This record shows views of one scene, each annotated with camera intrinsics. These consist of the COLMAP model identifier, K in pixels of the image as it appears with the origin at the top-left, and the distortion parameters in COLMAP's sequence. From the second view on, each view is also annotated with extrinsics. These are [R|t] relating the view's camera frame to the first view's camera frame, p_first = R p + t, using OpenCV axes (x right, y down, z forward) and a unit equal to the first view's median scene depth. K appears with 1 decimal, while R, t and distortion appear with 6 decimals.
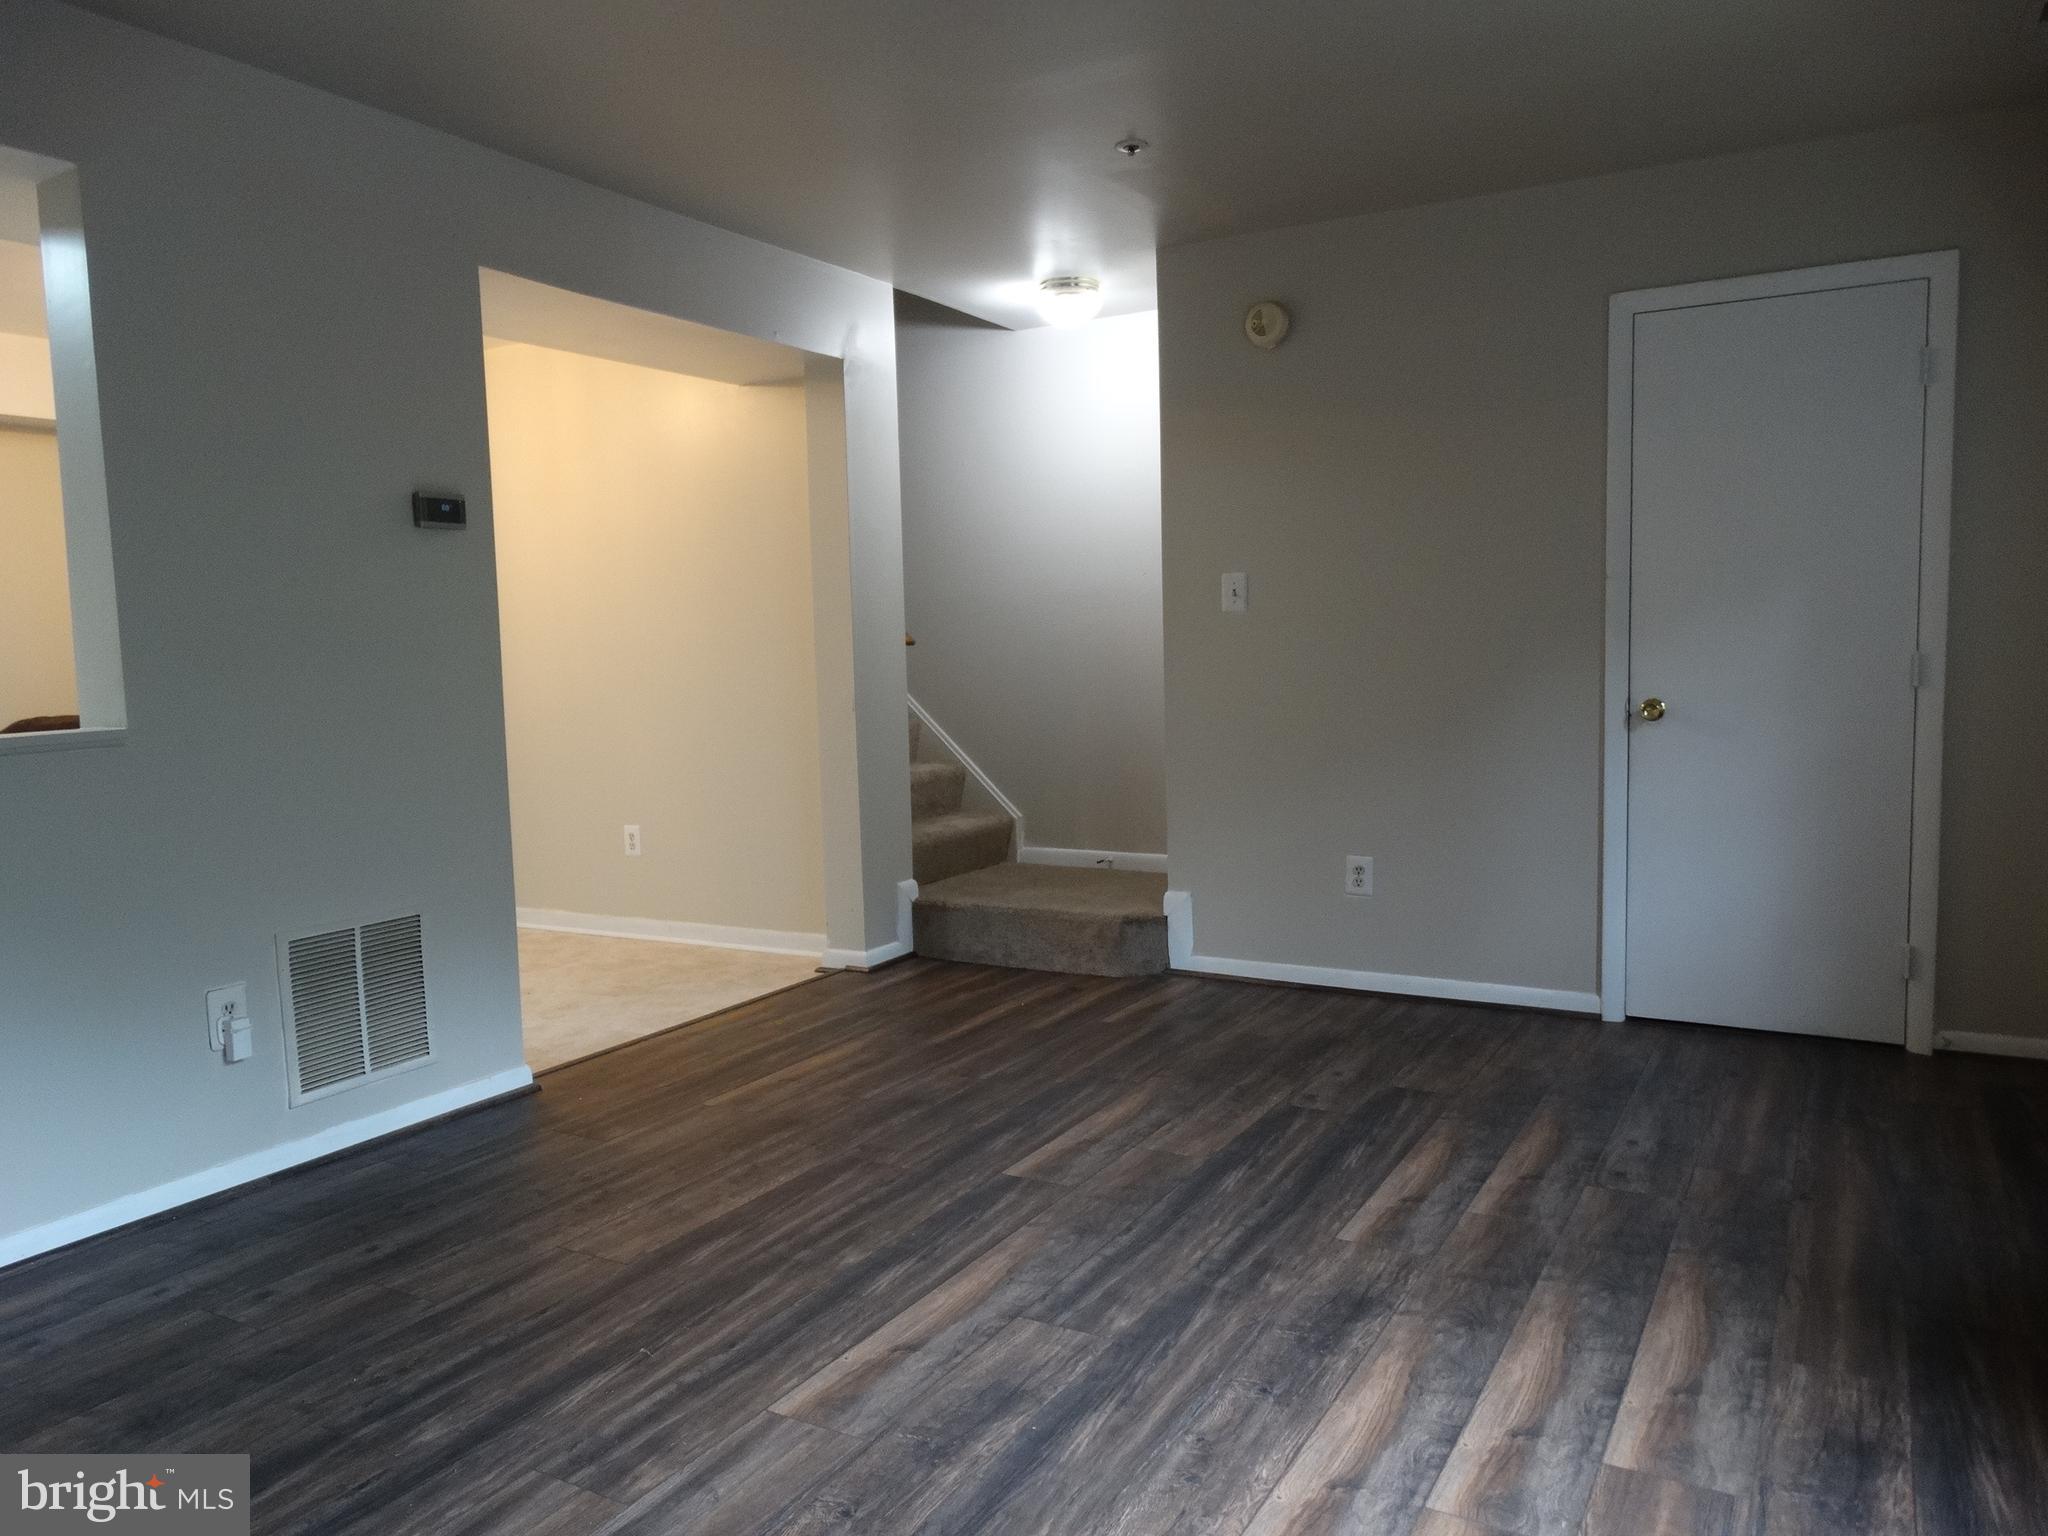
lens RADIAL K [[1444.3, 0, 1044.4], [0, 1444.3, 770.7], [0, 0, 1]] dist [0.039504, -0.046734]
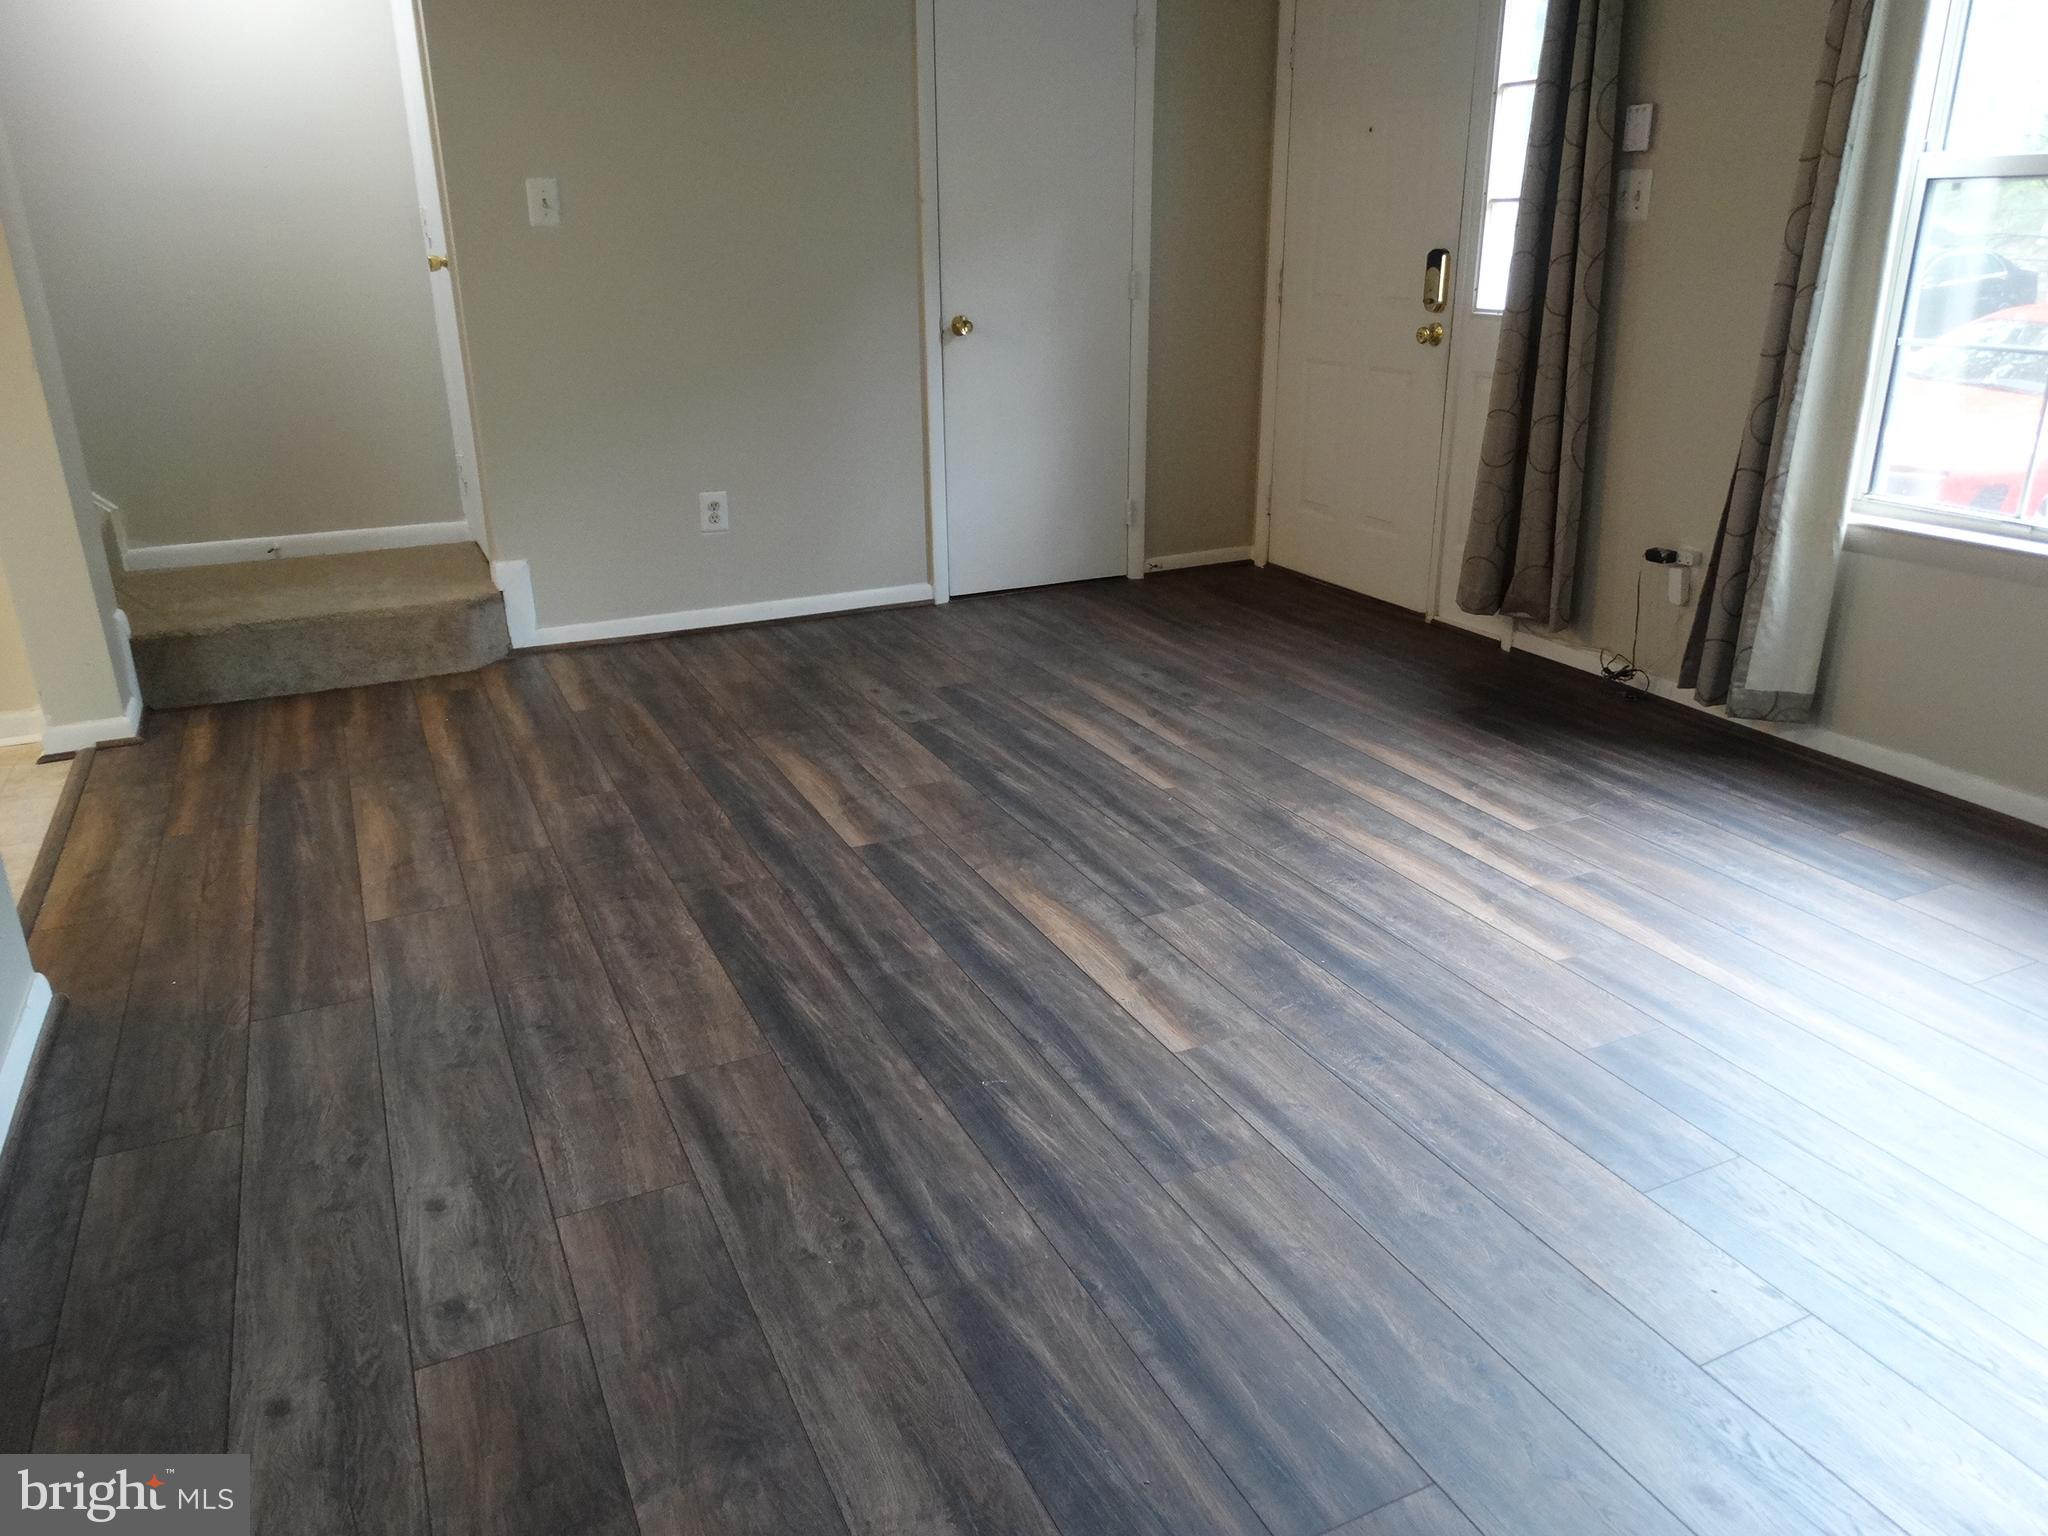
lens RADIAL K [[1446.9, 0, 1035.4], [0, 1446.9, 758.5], [0, 0, 1]] dist [-0.008807, -0.005013]
pose [[0.570994, -0.266626, 0.776451, -0.686775], [0.068875, 0.958015, 0.278323, -0.036932], [-0.818060, -0.105442, 0.565385, 0.362909]]
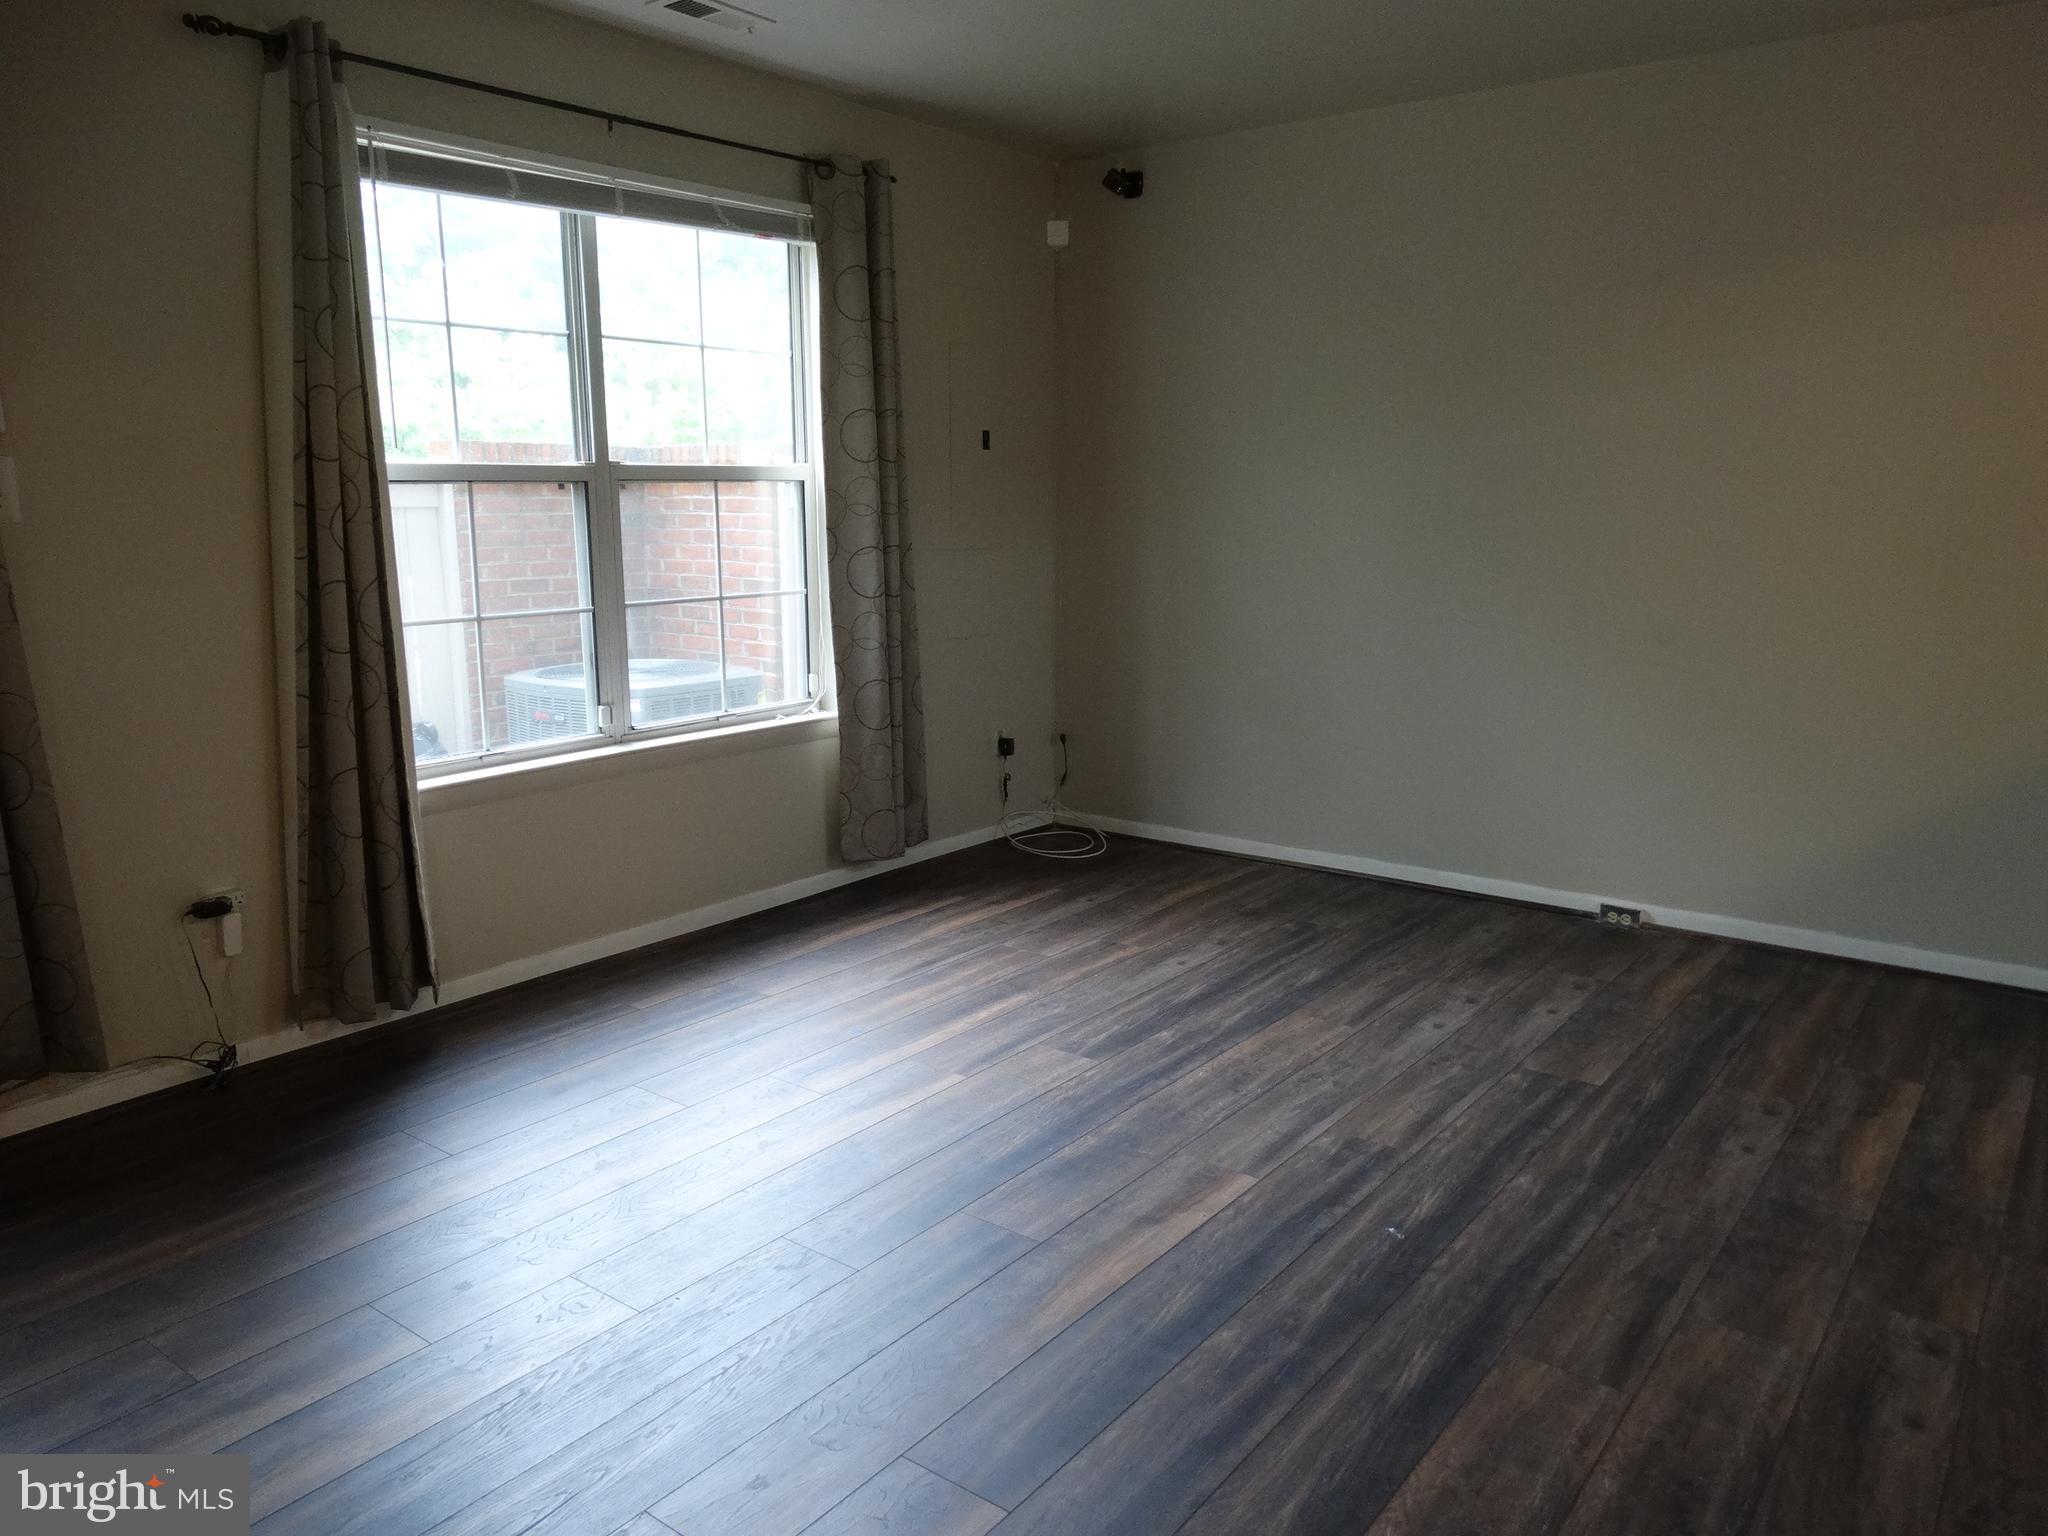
lens RADIAL K [[1444.3, 0, 1044.4], [0, 1444.3, 770.7], [0, 0, 1]] dist [0.039504, -0.046734]
pose [[-0.990442, -0.002248, 0.137912, -0.124099], [0.034809, 0.963428, 0.265697, -0.160375], [-0.133465, 0.267958, -0.954141, 1.465893]]
